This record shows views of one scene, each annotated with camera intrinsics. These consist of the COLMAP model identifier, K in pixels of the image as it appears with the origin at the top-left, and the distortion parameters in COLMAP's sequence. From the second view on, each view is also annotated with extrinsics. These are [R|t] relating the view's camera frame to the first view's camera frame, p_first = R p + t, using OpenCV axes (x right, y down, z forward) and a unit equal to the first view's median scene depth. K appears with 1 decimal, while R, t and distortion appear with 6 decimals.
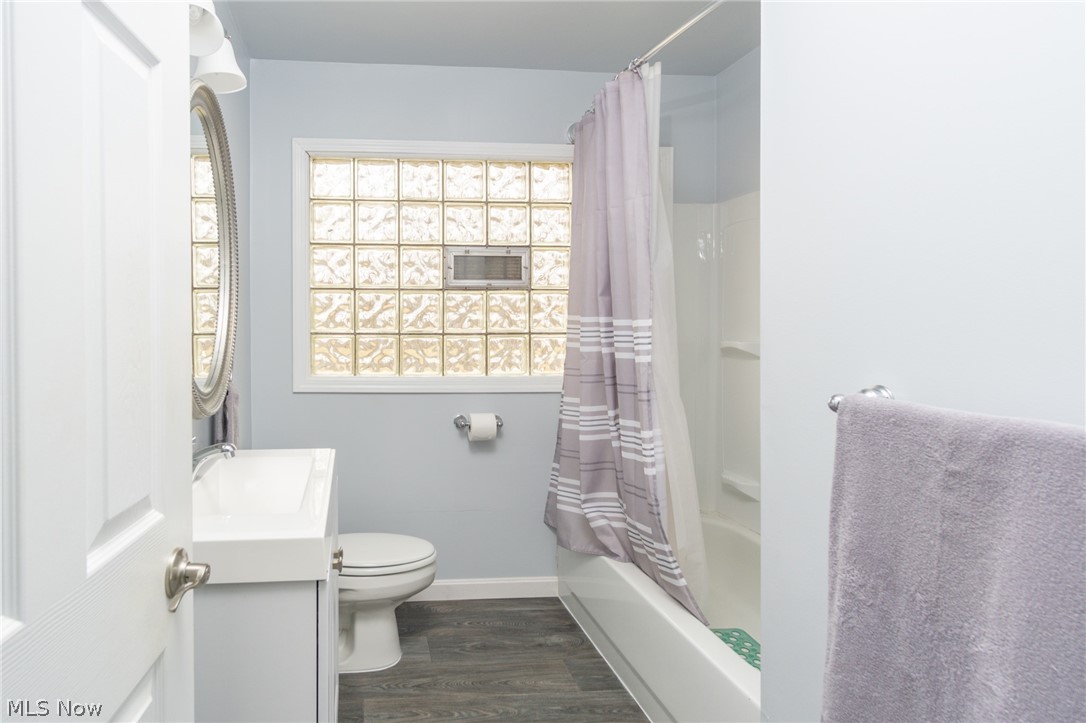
lens RADIAL K [[567.5, 0, 527.9], [0, 567.5, 349.1], [0, 0, 1]] dist [0.001877, 0.000946]
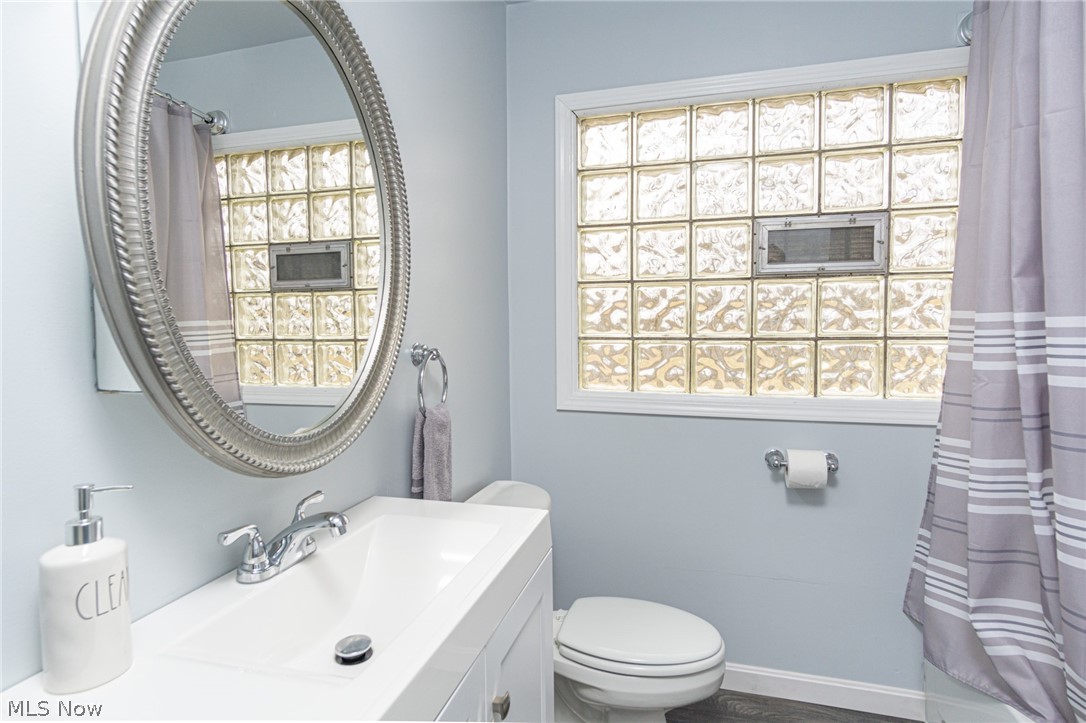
lens RADIAL K [[653.6, 0, 543.1], [0, 653.6, 363.6], [0, 0, 1]] dist [0.003045, 0.001251]
pose [[0.883895, 0.021593, -0.467187, 0.008939], [-0.014516, 0.999719, 0.018743, -0.006455], [0.467461, -0.009785, 0.883960, 0.122079]]
